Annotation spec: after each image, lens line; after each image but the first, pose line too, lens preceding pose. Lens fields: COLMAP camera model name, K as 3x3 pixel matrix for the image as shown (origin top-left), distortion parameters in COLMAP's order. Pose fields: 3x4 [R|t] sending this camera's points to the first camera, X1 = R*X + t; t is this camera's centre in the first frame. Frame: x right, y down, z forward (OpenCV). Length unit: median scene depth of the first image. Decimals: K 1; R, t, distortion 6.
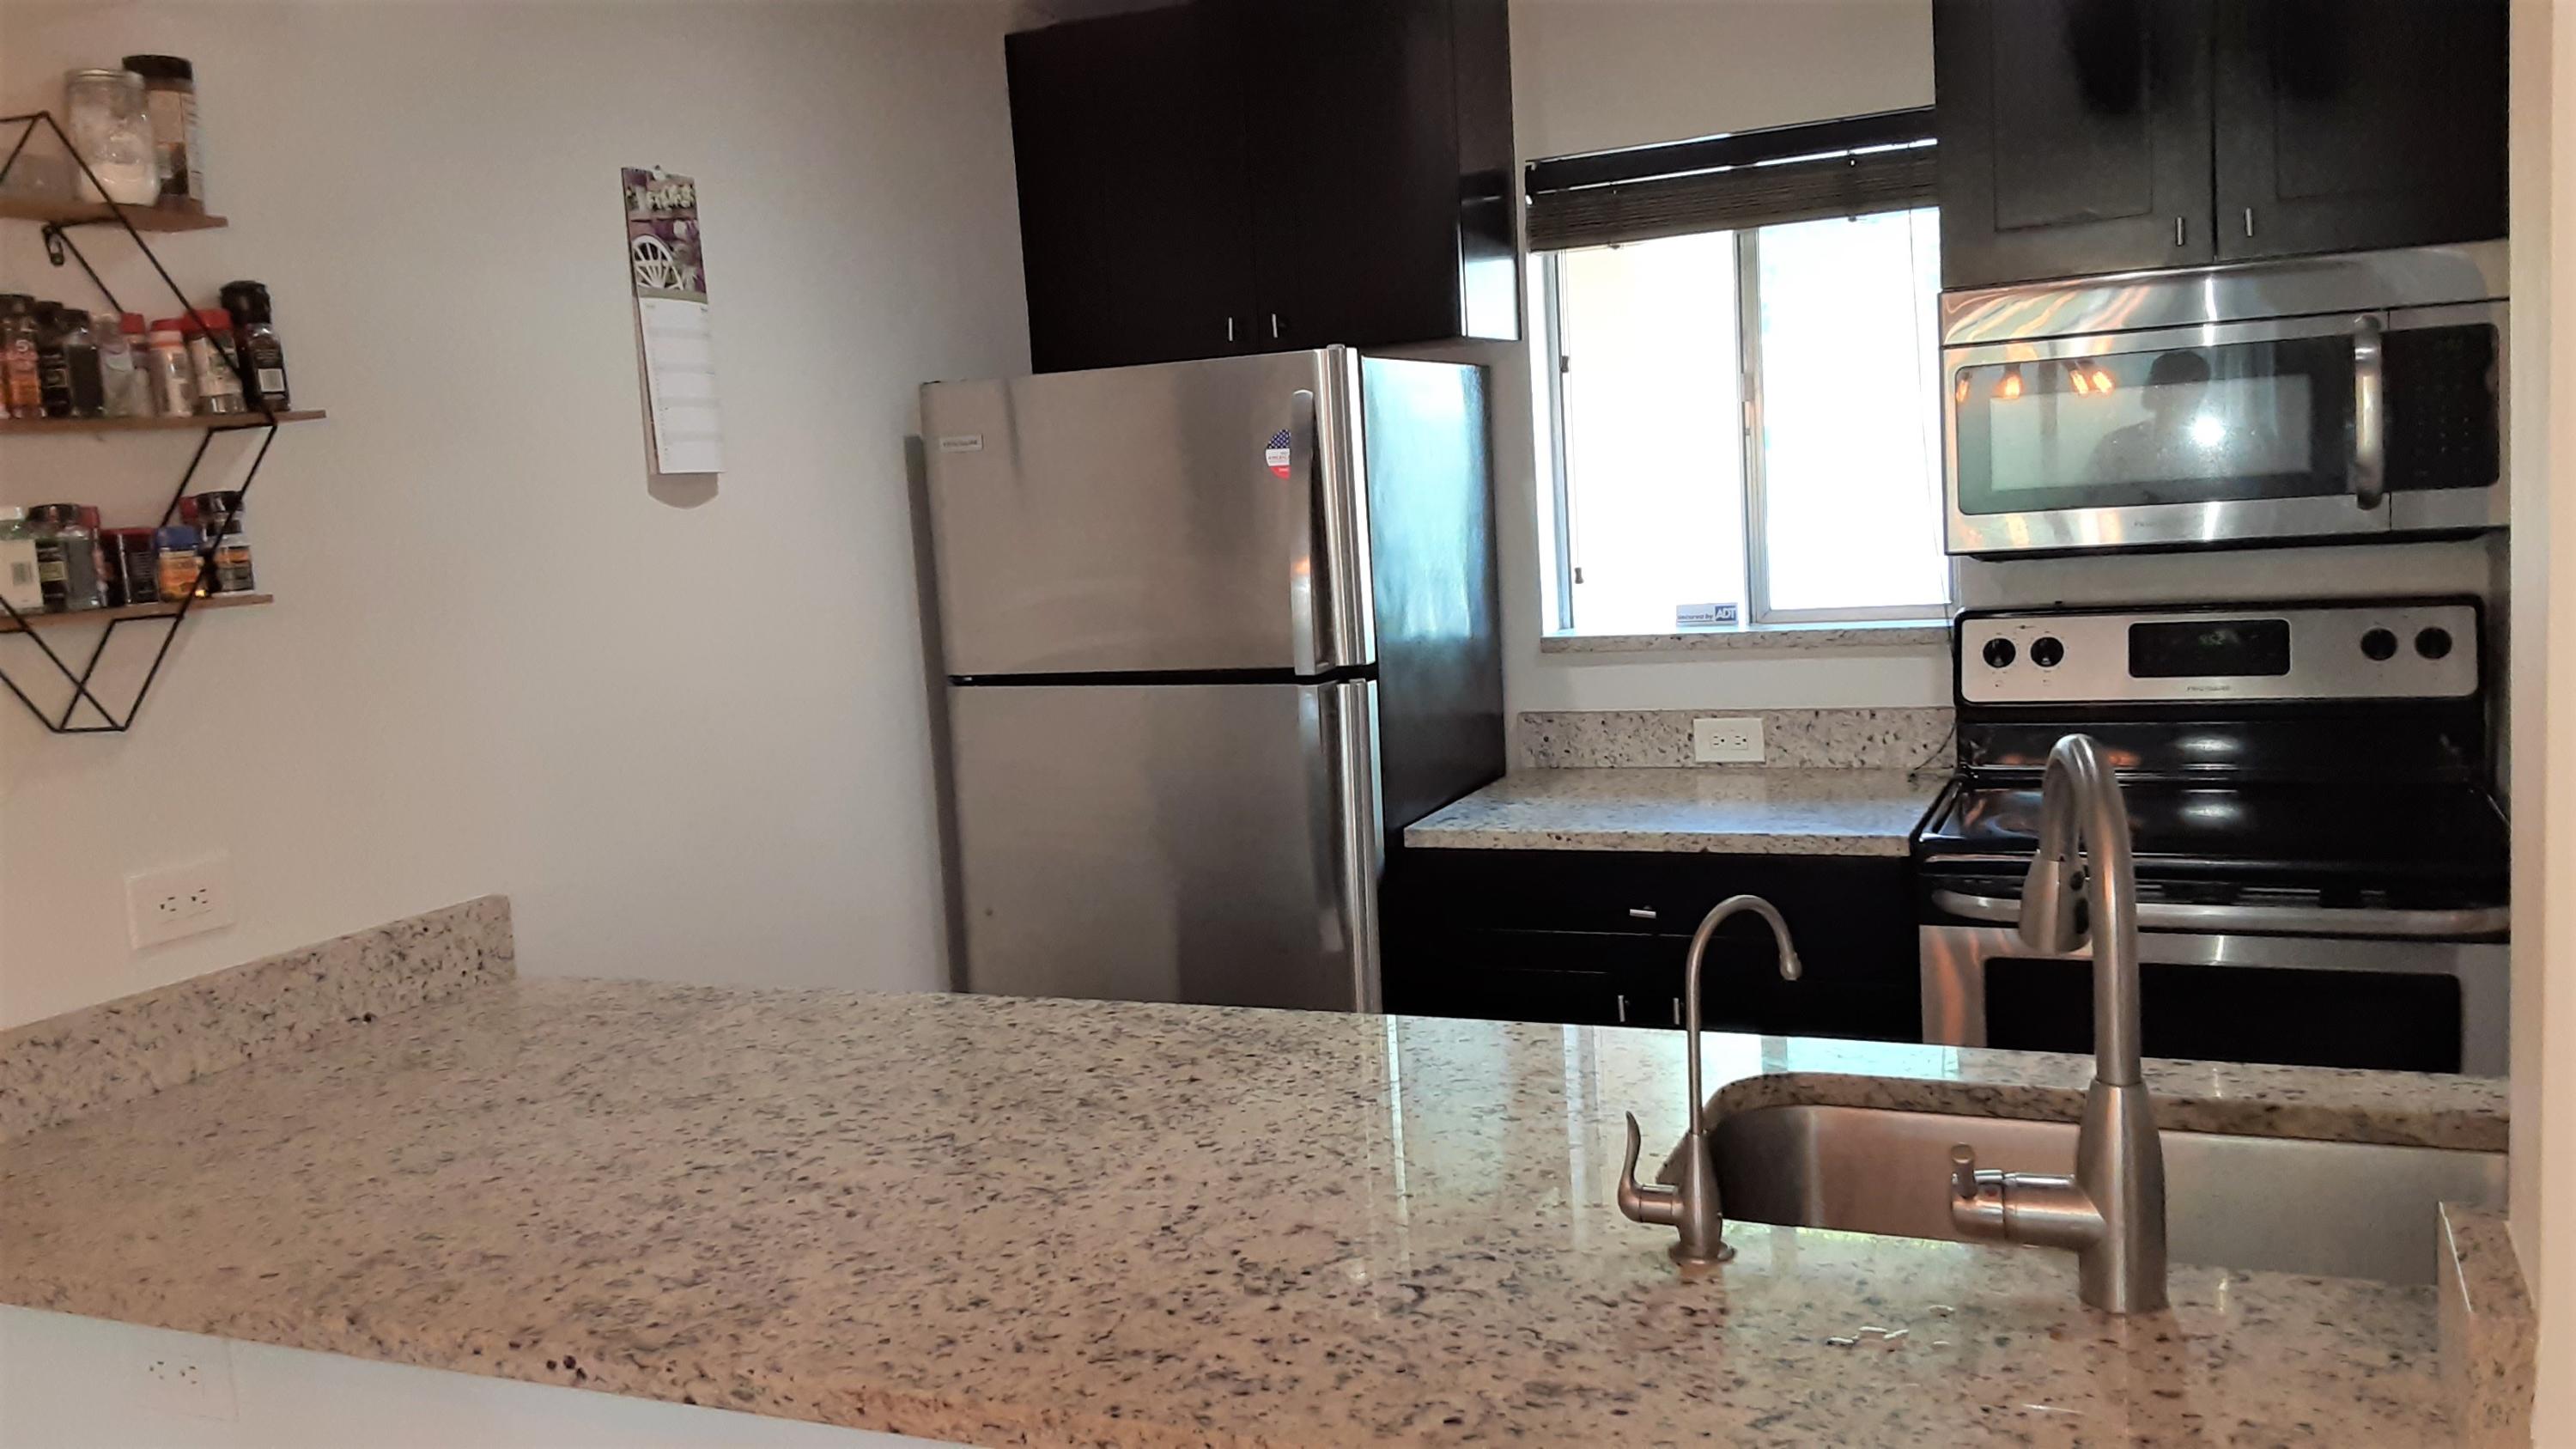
lens RADIAL K [[2069.6, 0, 1294.1], [0, 2069.6, 709.4], [0, 0, 1]] dist [0.103322, -0.151935]
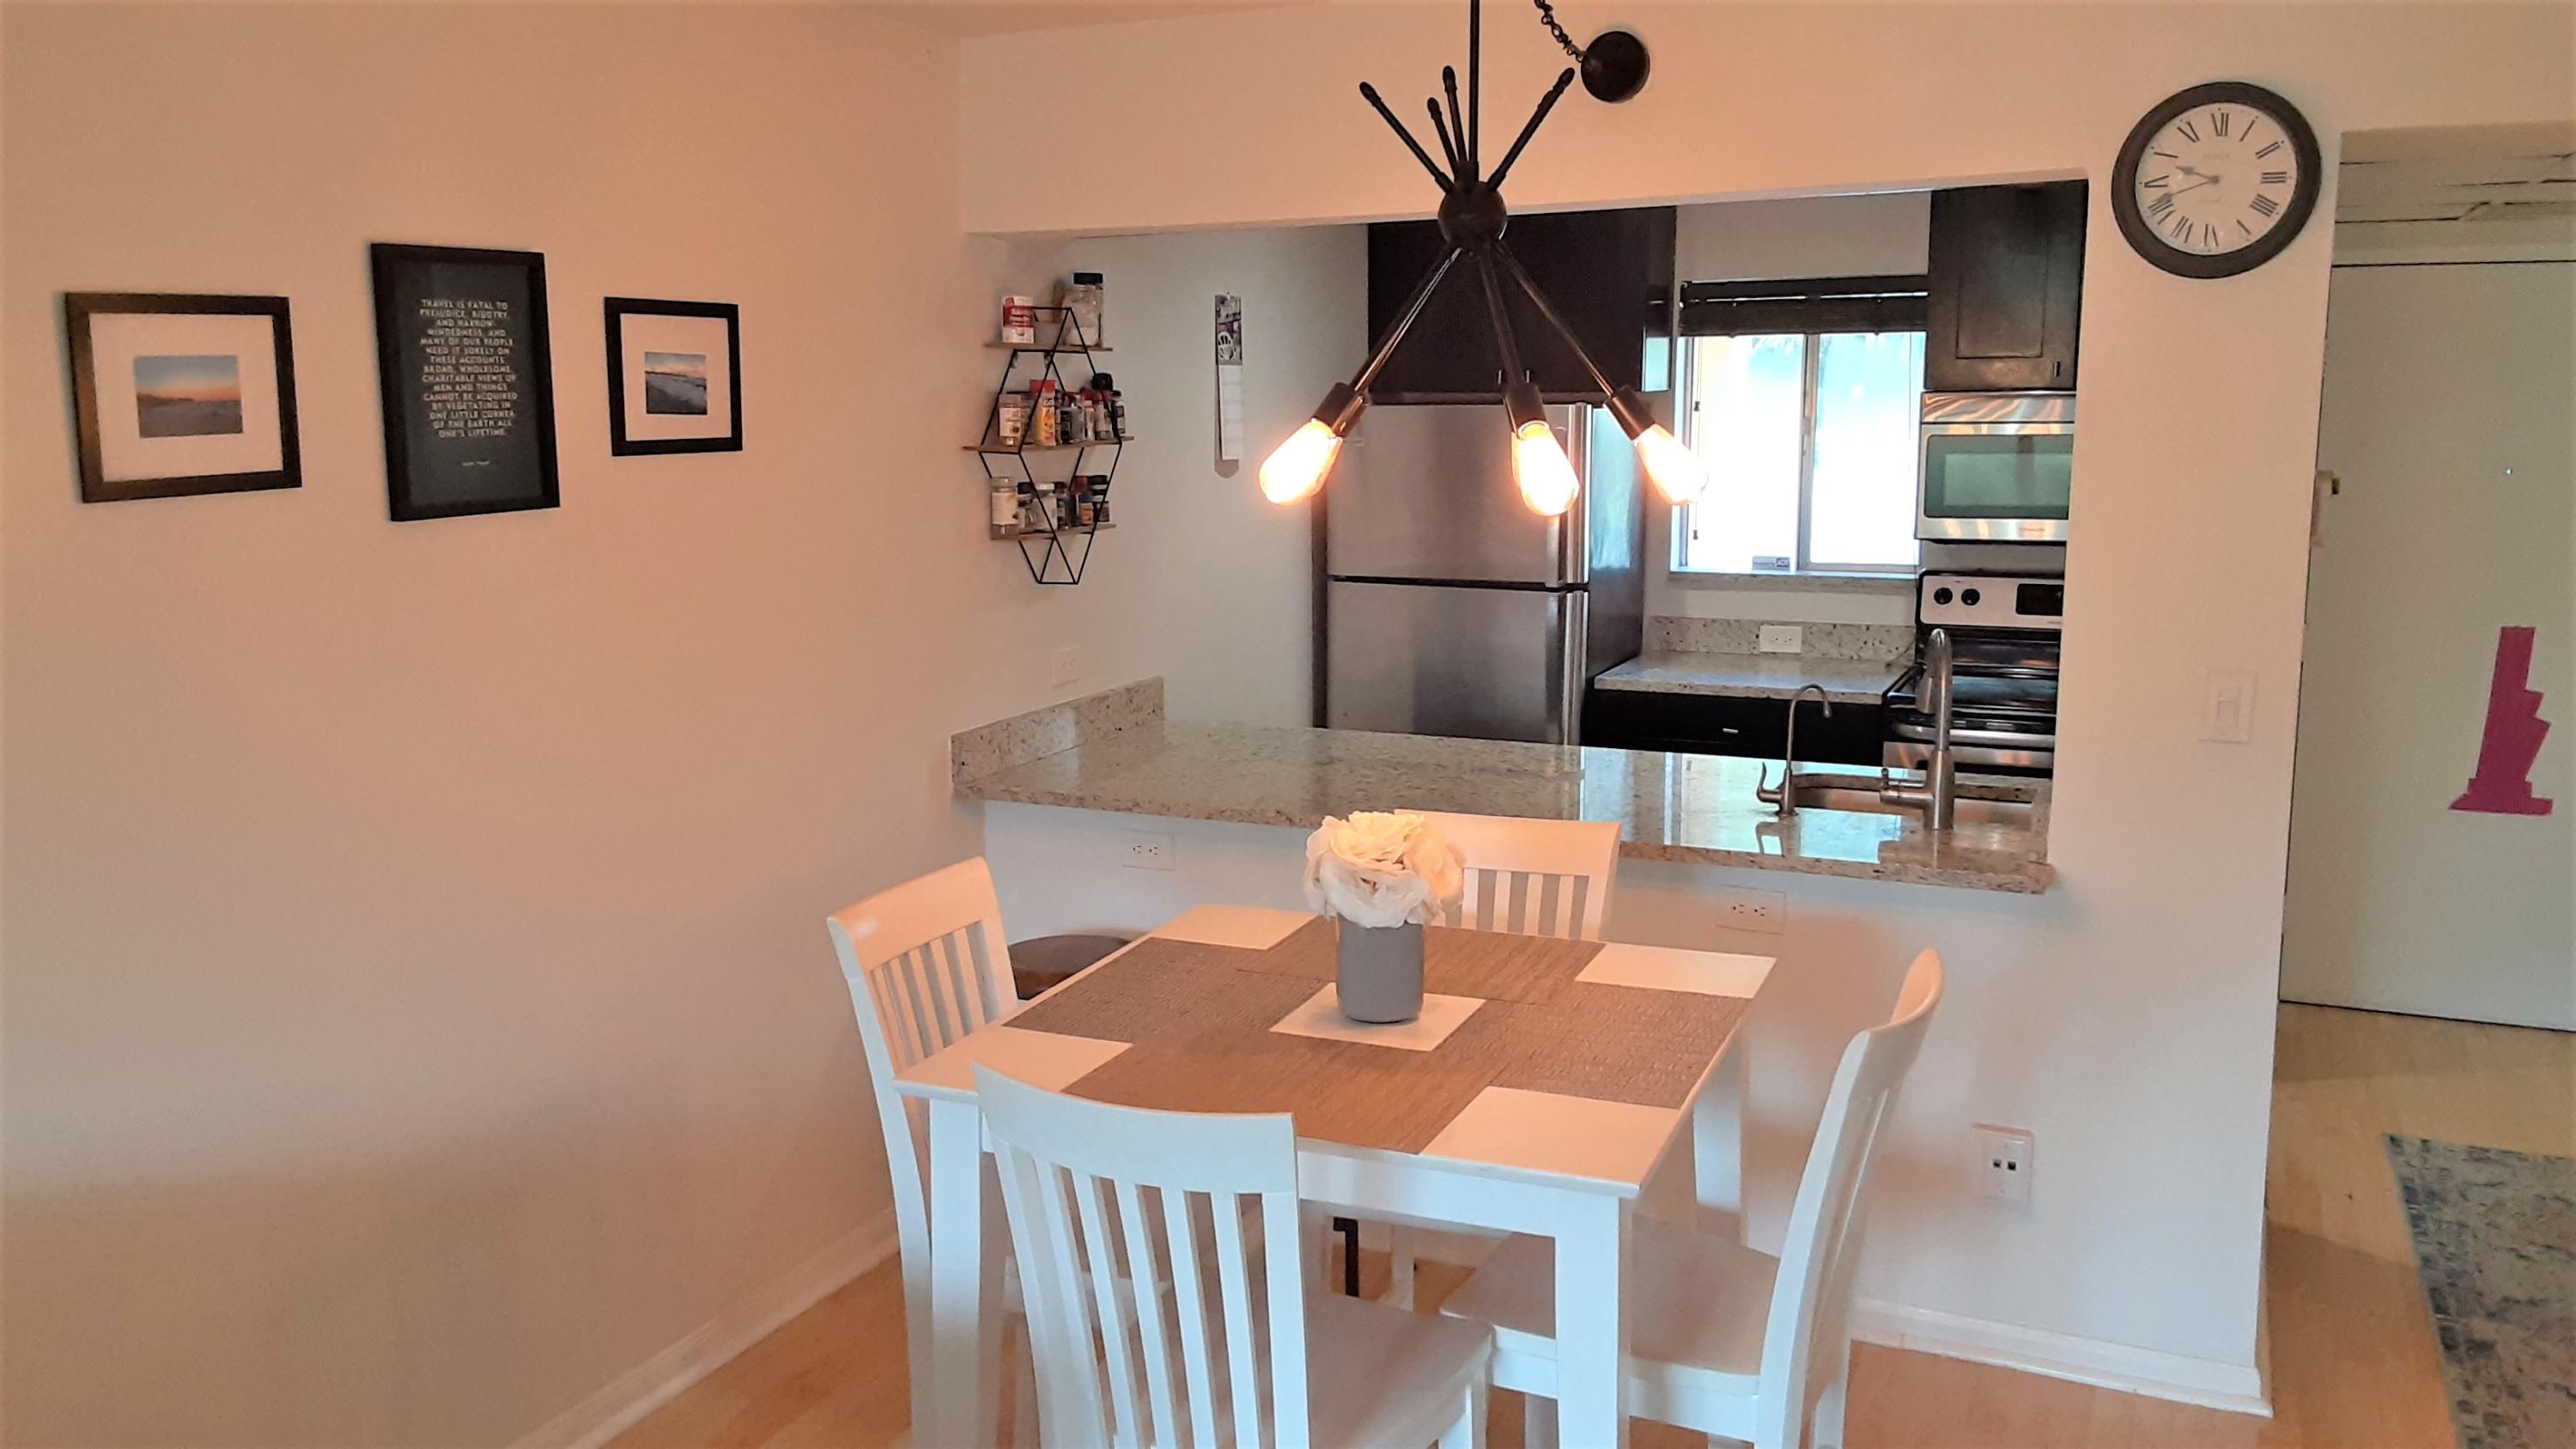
lens RADIAL K [[2069.6, 0, 1286.0], [0, 2069.6, 700.5], [0, 0, 1]] dist [0.103322, -0.151935]
pose [[0.998354, 0.057346, -0.001226, -0.232686], [-0.057236, 0.997380, 0.044235, 0.016246], [0.003760, -0.044092, 0.999020, -0.858650]]
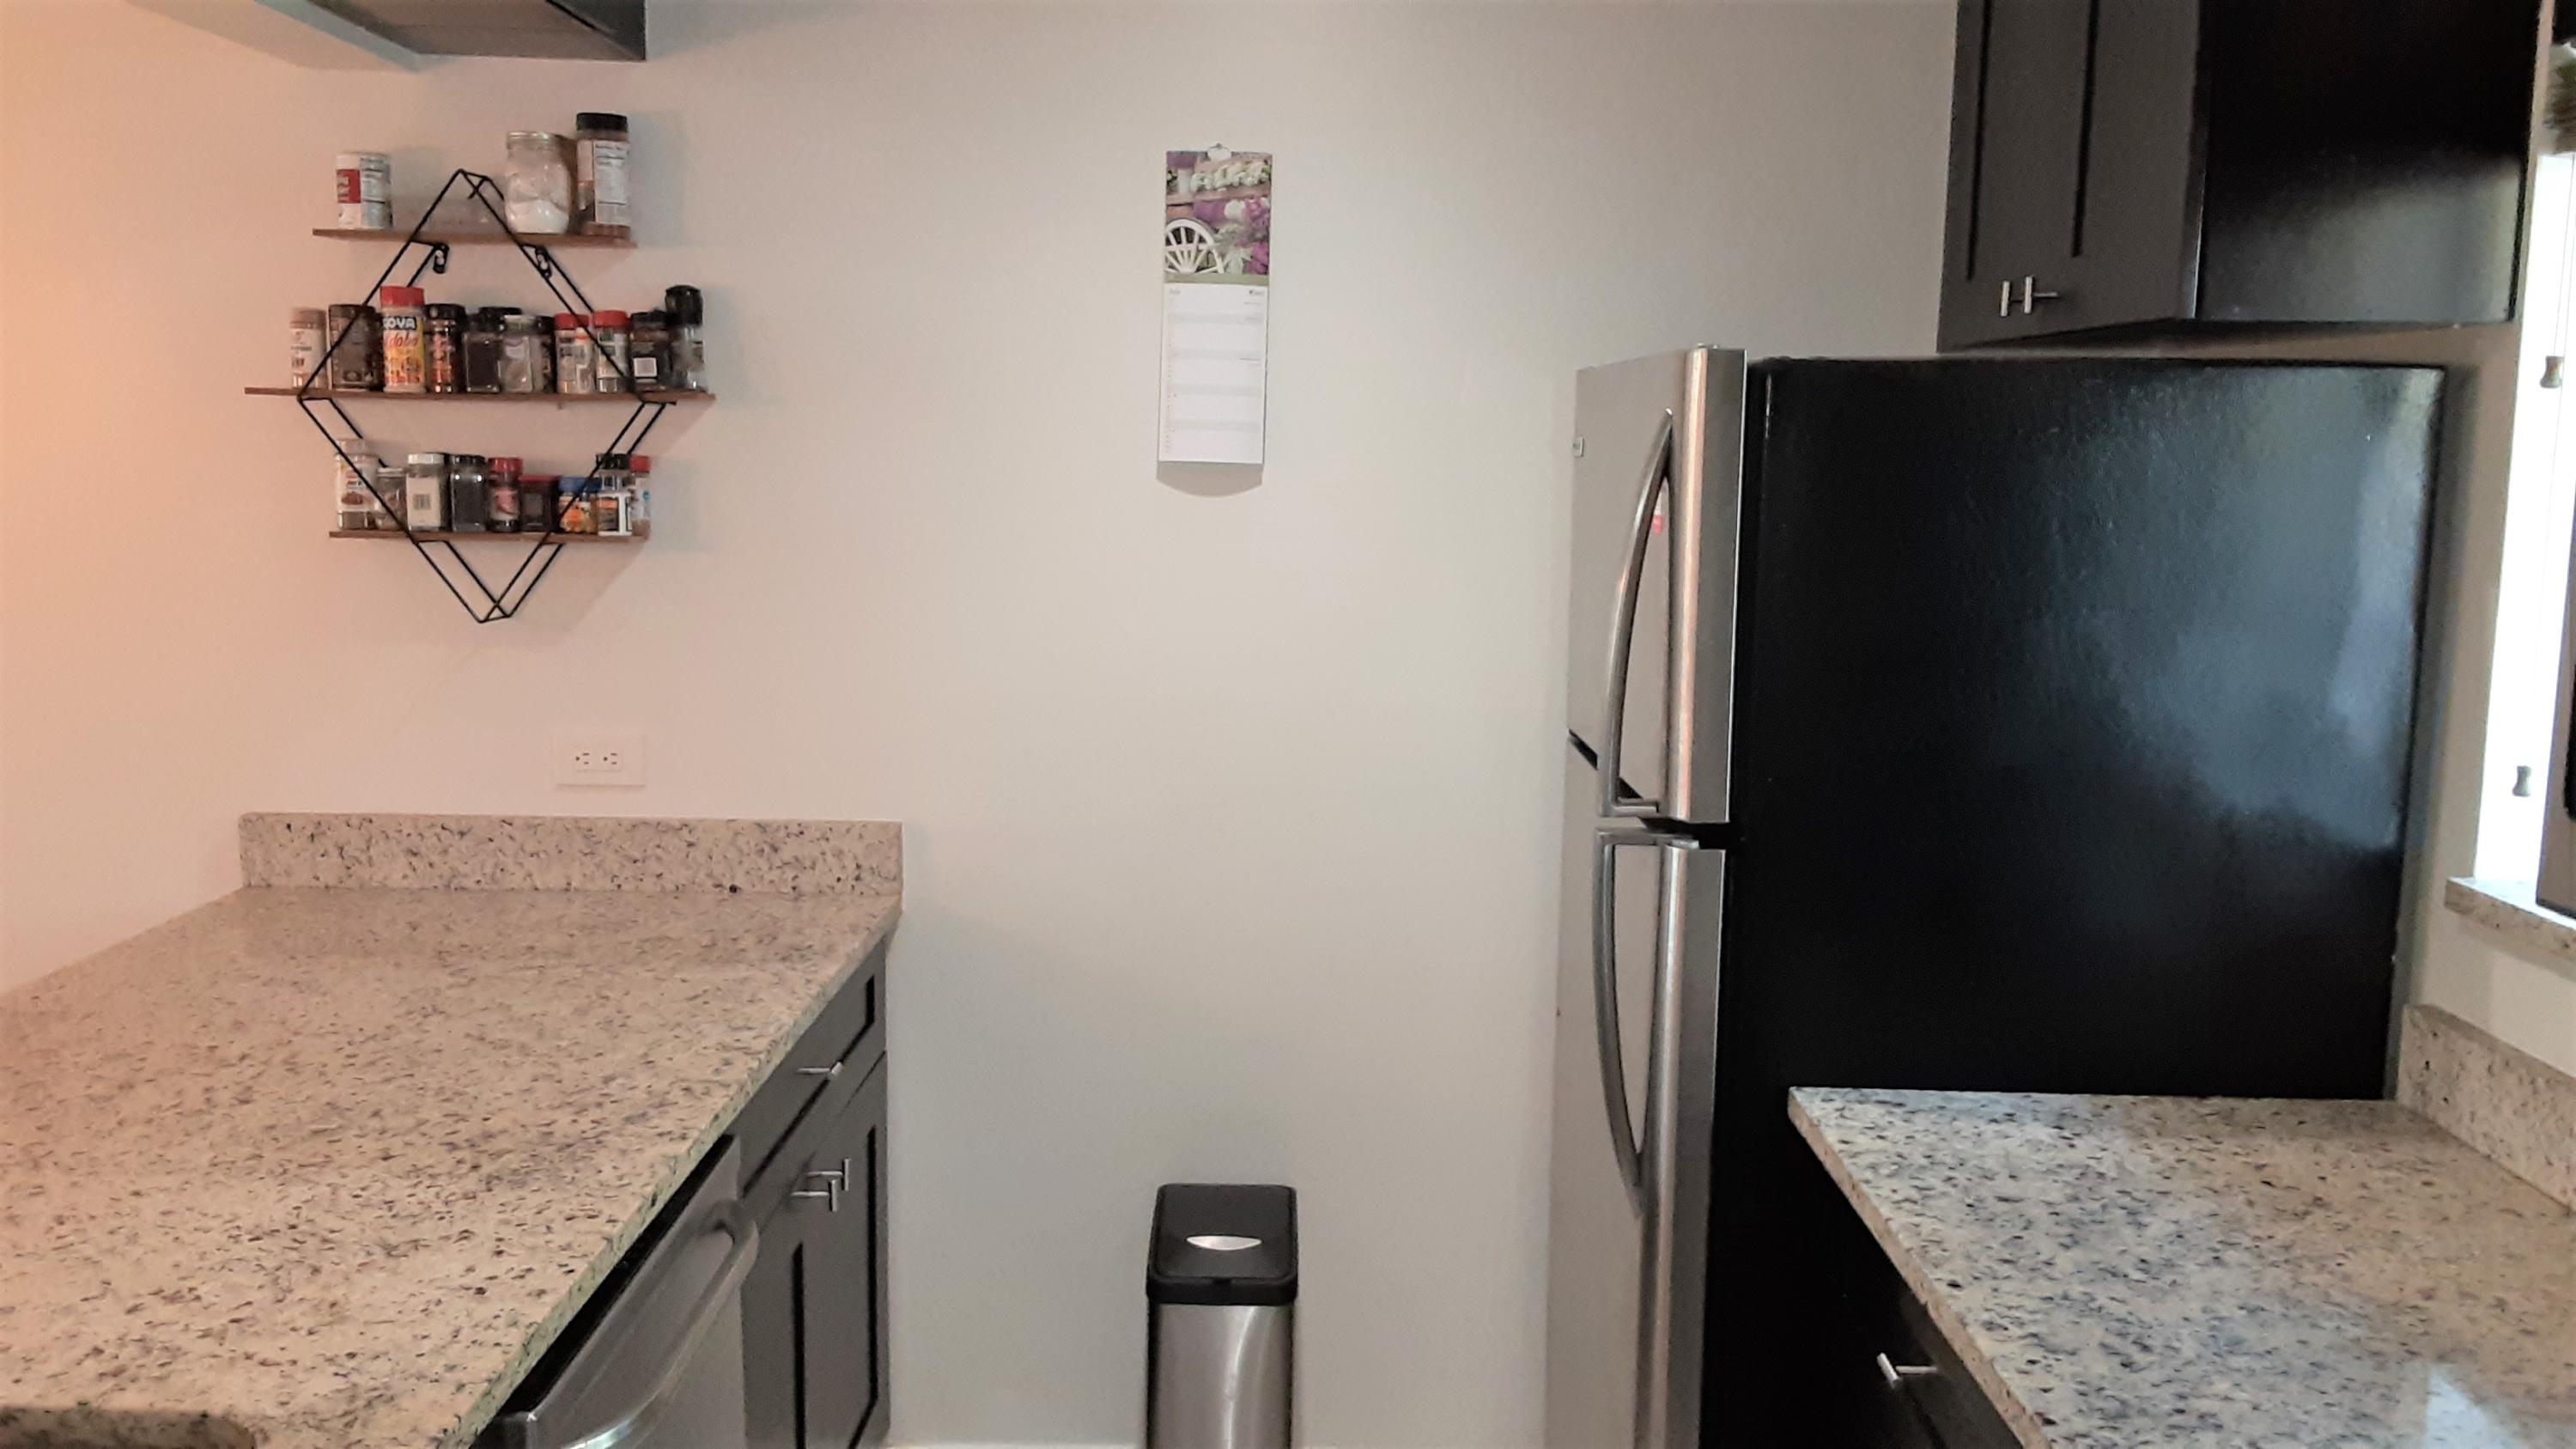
lens RADIAL K [[2069.6, 0, 1299.6], [0, 2069.6, 708.9], [0, 0, 1]] dist [0.103322, -0.151935]
pose [[0.391047, 0.188743, -0.900810, 0.638672], [-0.144823, 0.979173, 0.142293, -0.147788], [0.908905, 0.074815, 0.410237, 0.665058]]
